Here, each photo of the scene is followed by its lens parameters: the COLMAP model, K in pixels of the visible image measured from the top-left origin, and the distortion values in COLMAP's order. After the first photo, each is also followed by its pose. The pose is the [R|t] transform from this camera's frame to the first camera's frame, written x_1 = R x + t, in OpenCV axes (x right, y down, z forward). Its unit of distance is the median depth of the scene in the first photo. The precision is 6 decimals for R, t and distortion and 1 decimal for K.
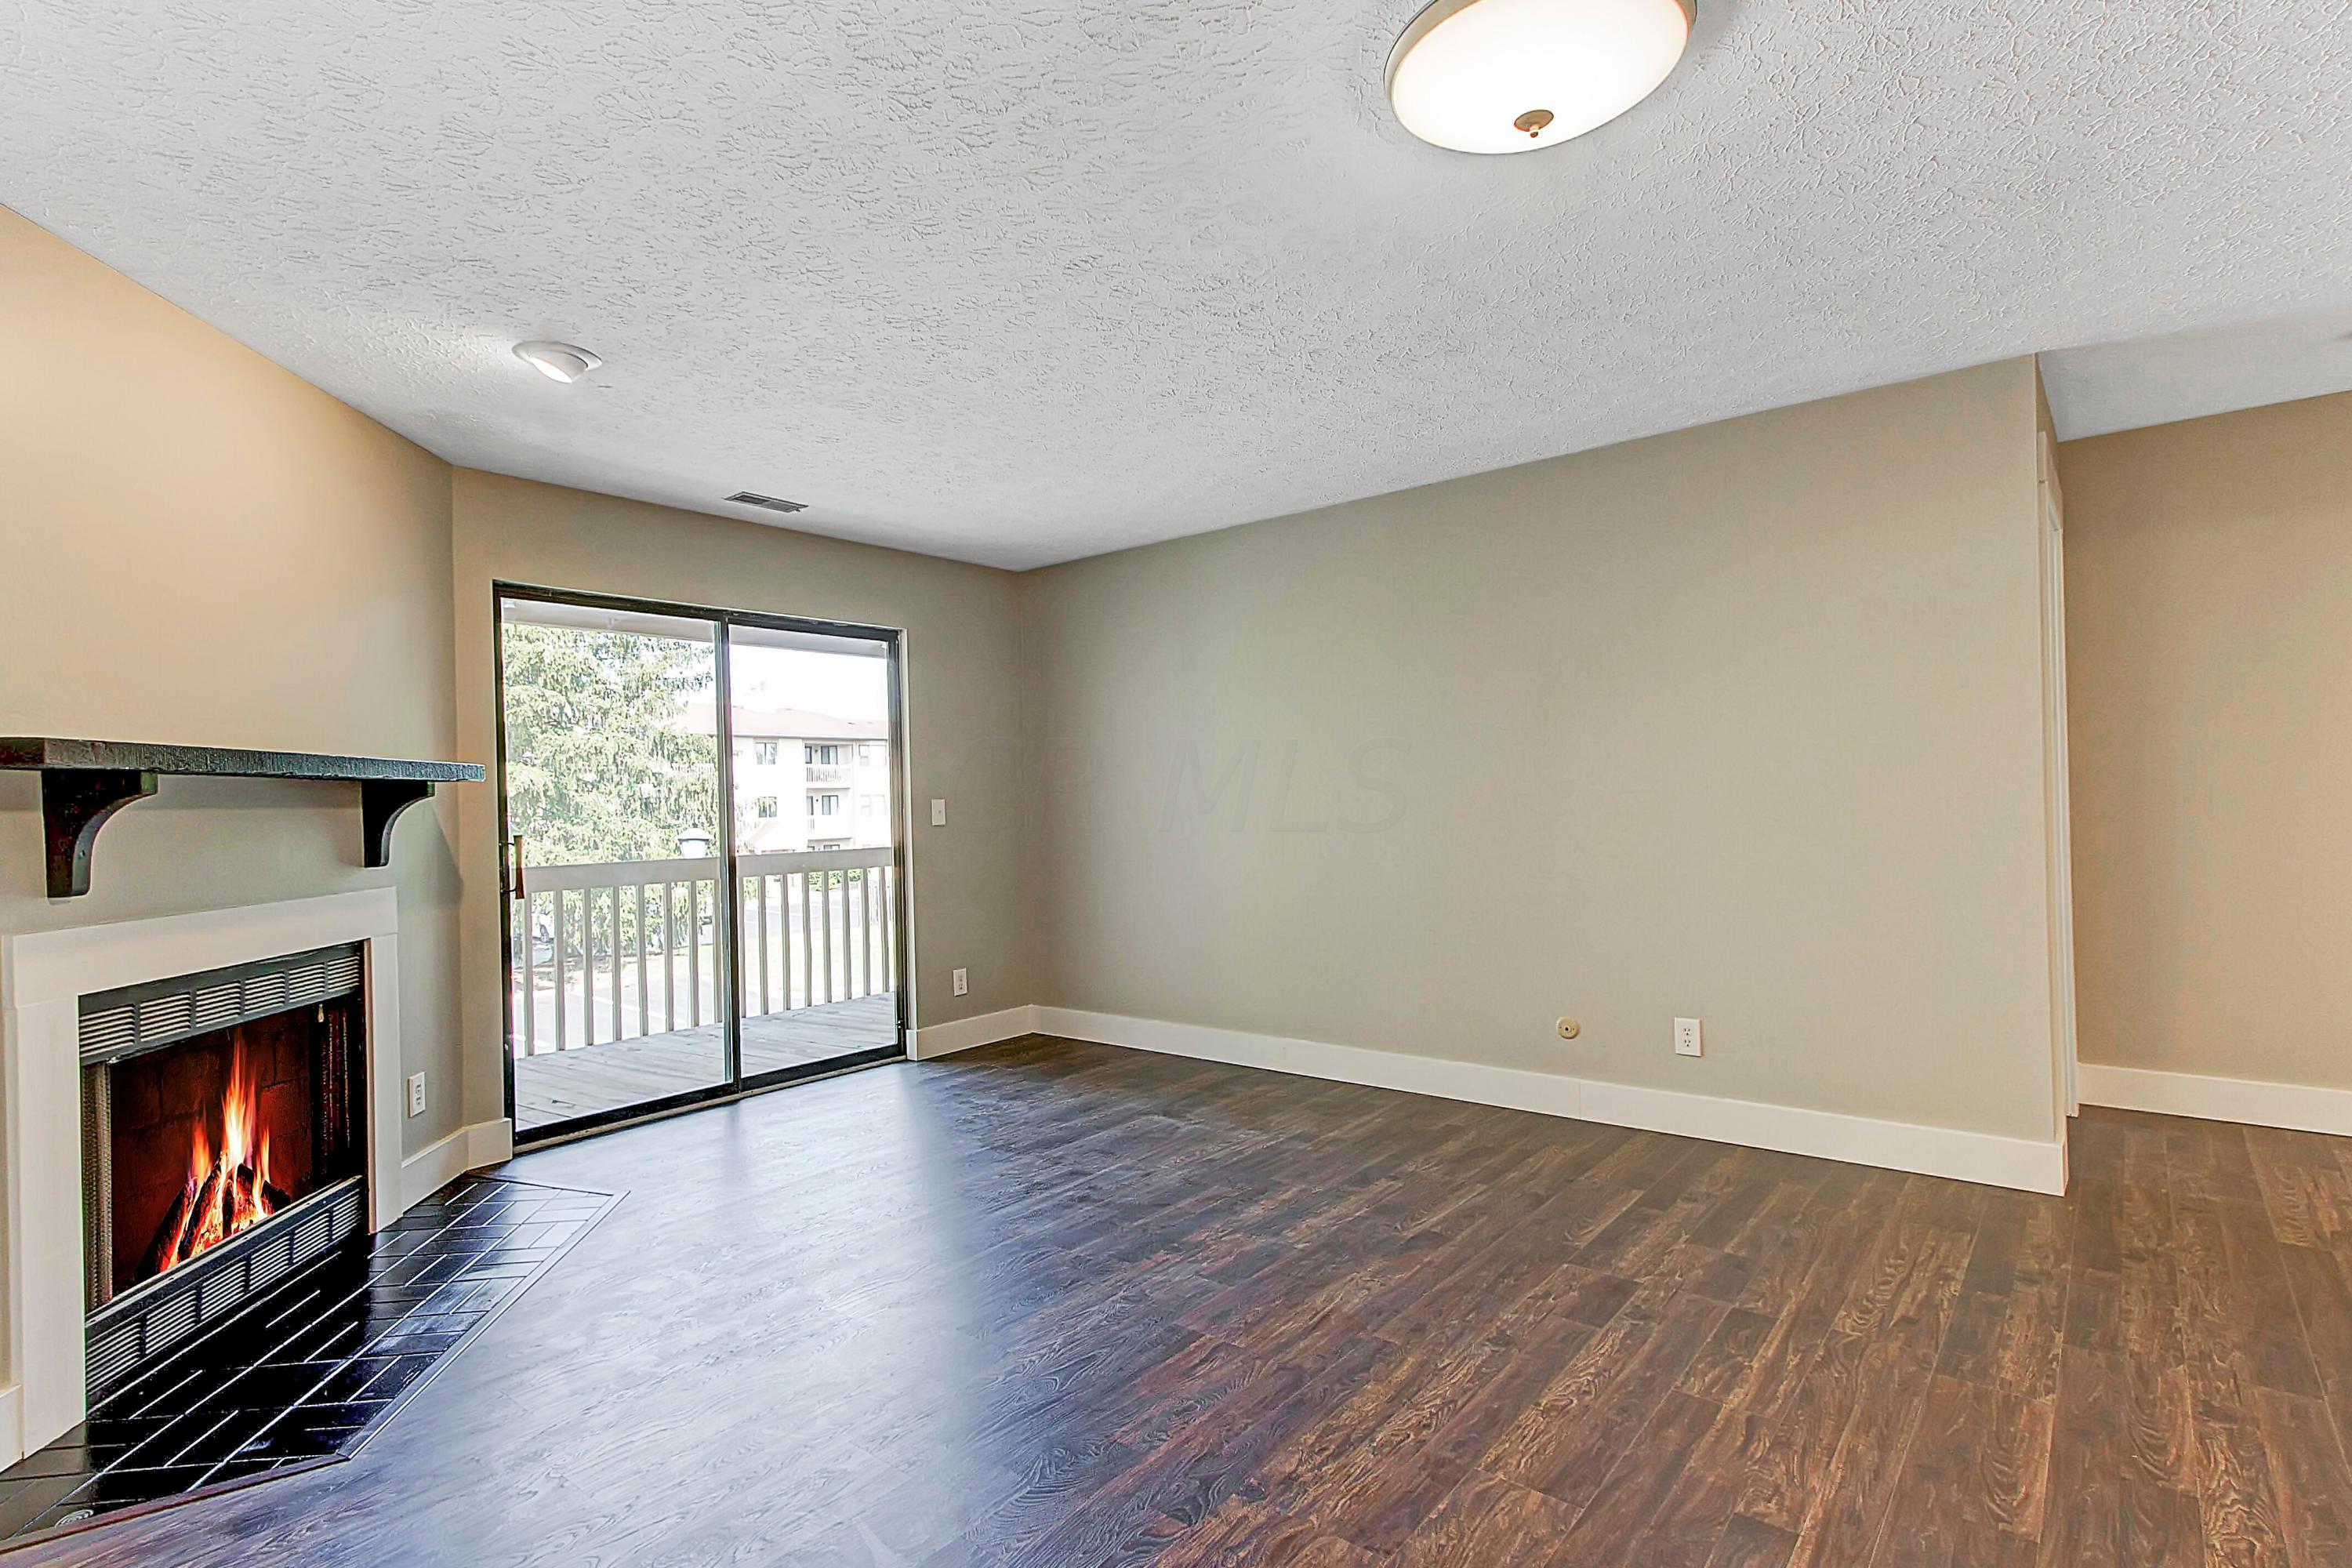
lens RADIAL K [[1119.6, 0, 1084.6], [0, 1119.6, 819.5], [0, 0, 1]] dist [0.030909, -0.000262]
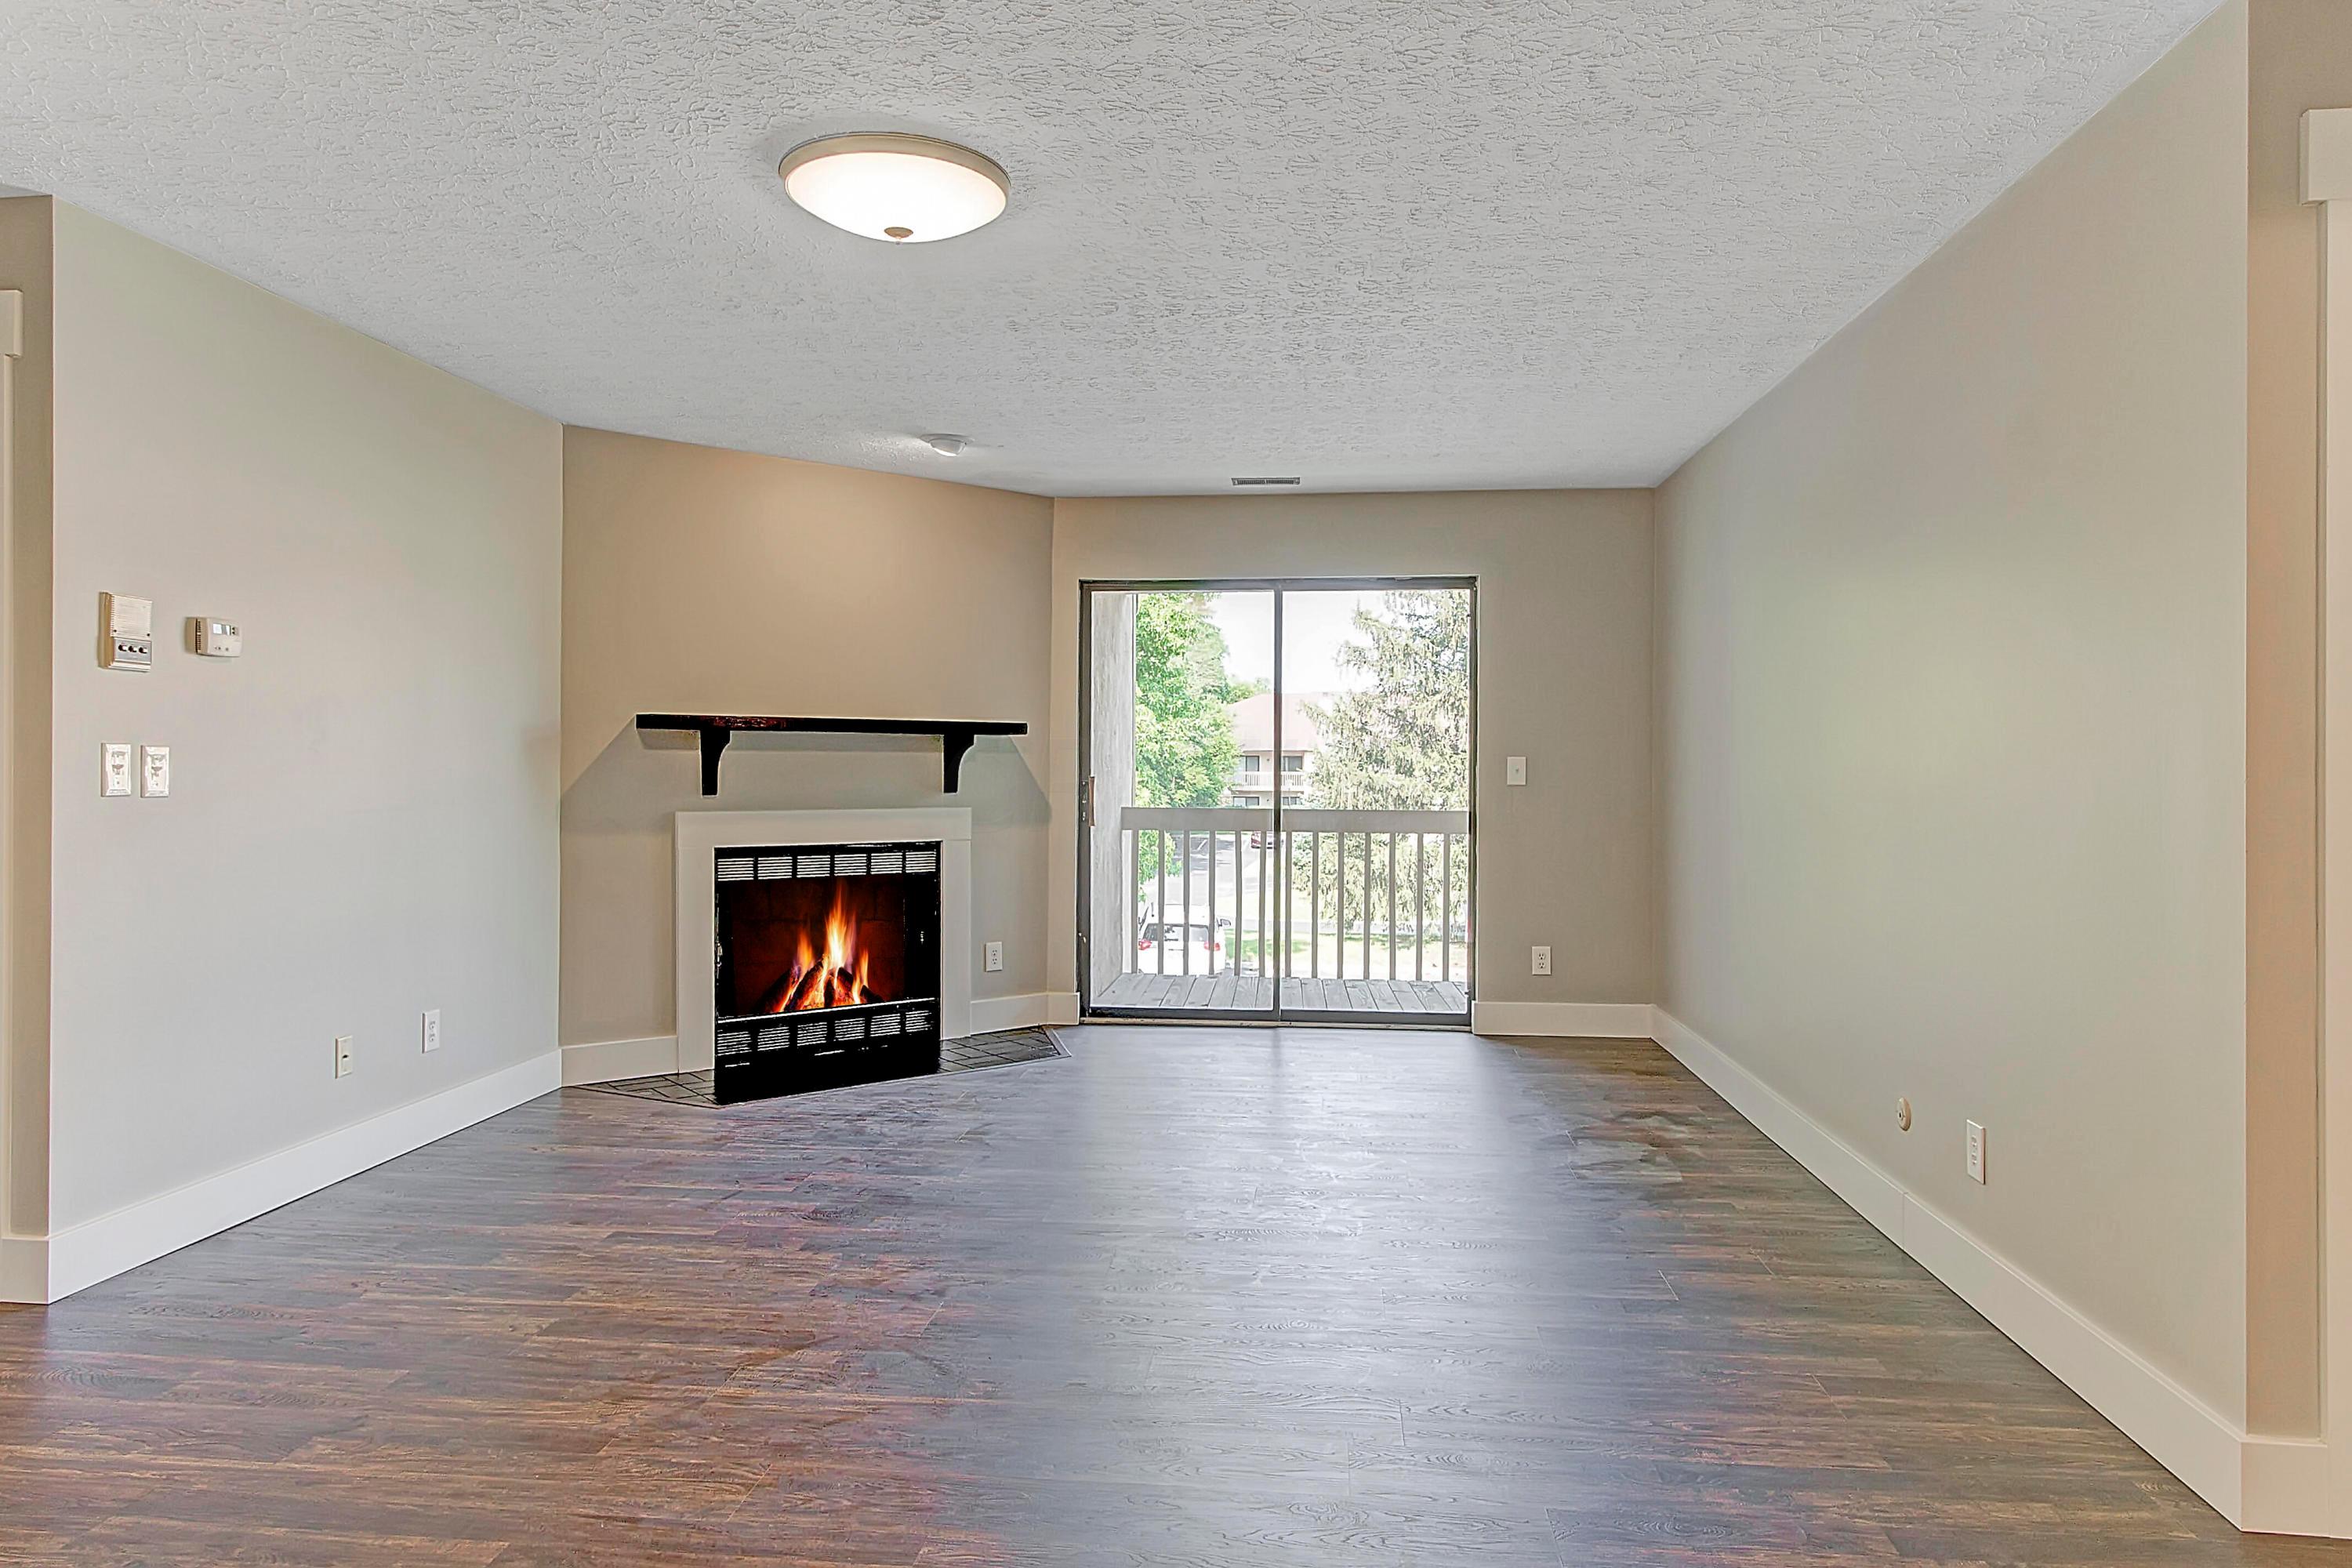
lens RADIAL K [[1401.0, 0, 1189.5], [0, 1401.0, 769.3], [0, 0, 1]] dist [0.000838, 0.000573]
pose [[0.585471, 0.028410, -0.810196, 1.026629], [-0.031143, 0.999436, 0.012542, -0.021183], [0.810095, 0.017889, 0.586025, 0.187429]]
